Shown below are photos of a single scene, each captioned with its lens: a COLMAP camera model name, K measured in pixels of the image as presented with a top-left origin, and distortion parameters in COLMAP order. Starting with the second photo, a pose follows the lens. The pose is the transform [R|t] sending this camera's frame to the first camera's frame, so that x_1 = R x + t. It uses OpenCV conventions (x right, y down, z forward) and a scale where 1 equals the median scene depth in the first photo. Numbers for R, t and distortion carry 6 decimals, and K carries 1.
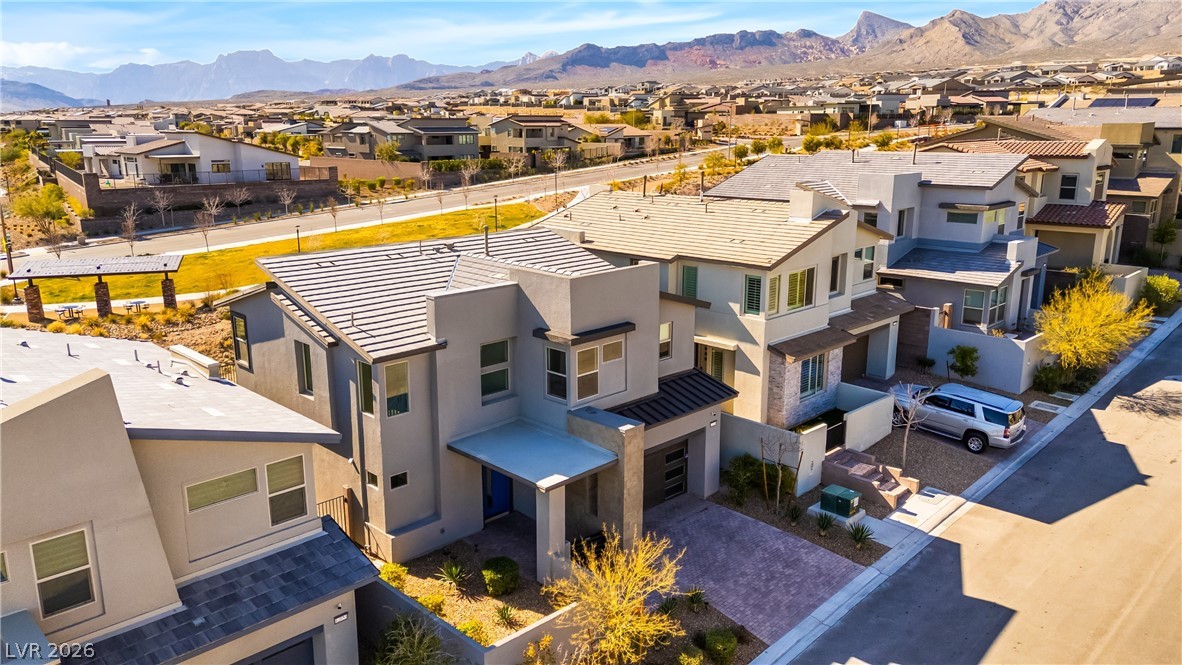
lens RADIAL K [[870.7, 0, 591.0], [0, 870.7, 332.5], [0, 0, 1]] dist [0.071806, -0.071784]
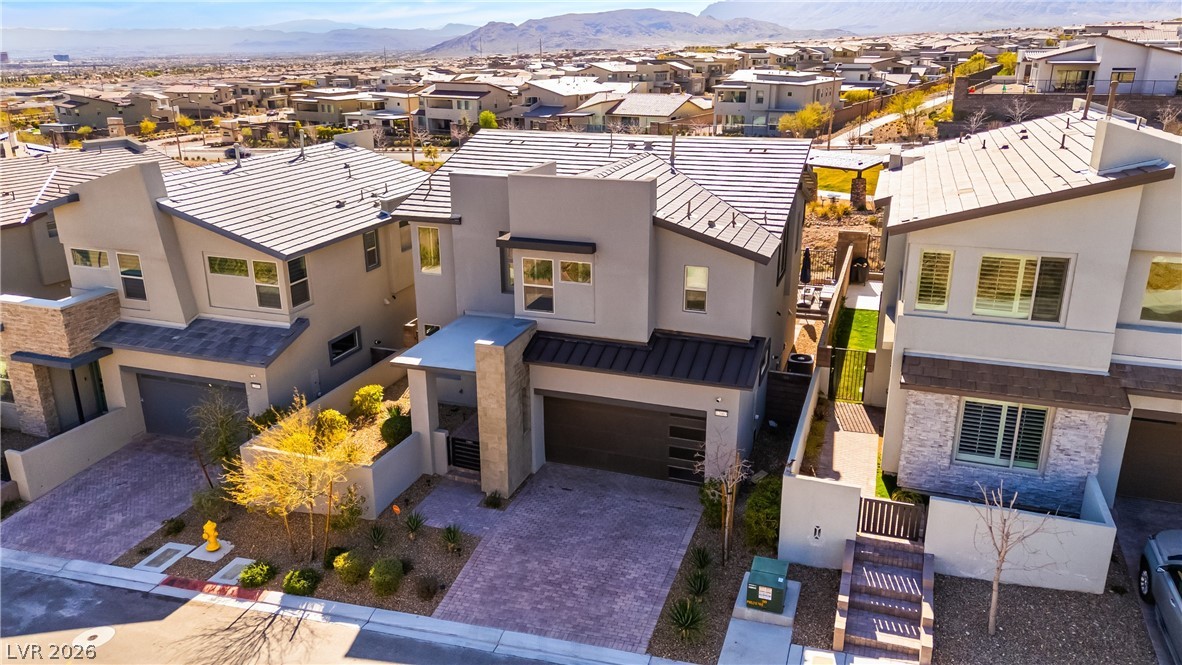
lens RADIAL K [[870.7, 0, 591.0], [0, 870.7, 332.5], [0, 0, 1]] dist [0.071806, -0.071784]
pose [[0.442366, 0.291086, -0.848281, 0.740337], [-0.209568, 0.953226, 0.217812, -0.106621], [0.872006, 0.081420, 0.482677, 0.555017]]
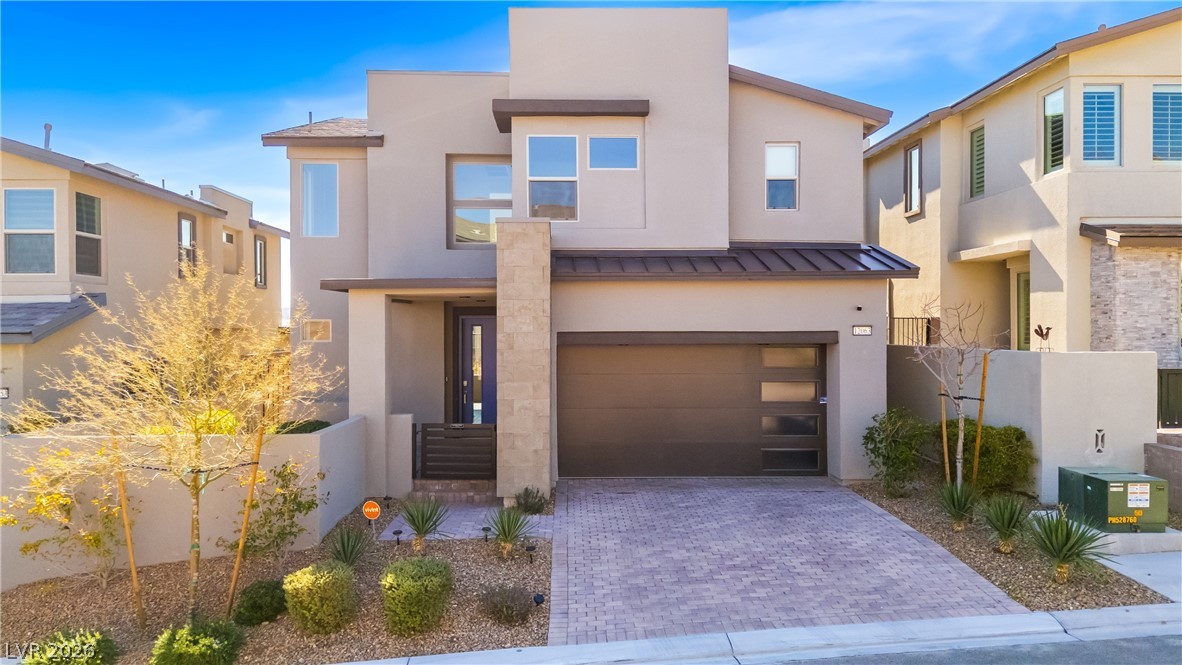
lens RADIAL K [[881.9, 0, 591.0], [0, 881.9, 332.5], [0, 0, 1]] dist [0.071078, -0.074183]
pose [[0.731202, 0.003500, -0.682152, 0.391728], [-0.158250, 0.973577, -0.164633, 0.224840], [0.663552, 0.228331, 0.712435, 0.553983]]
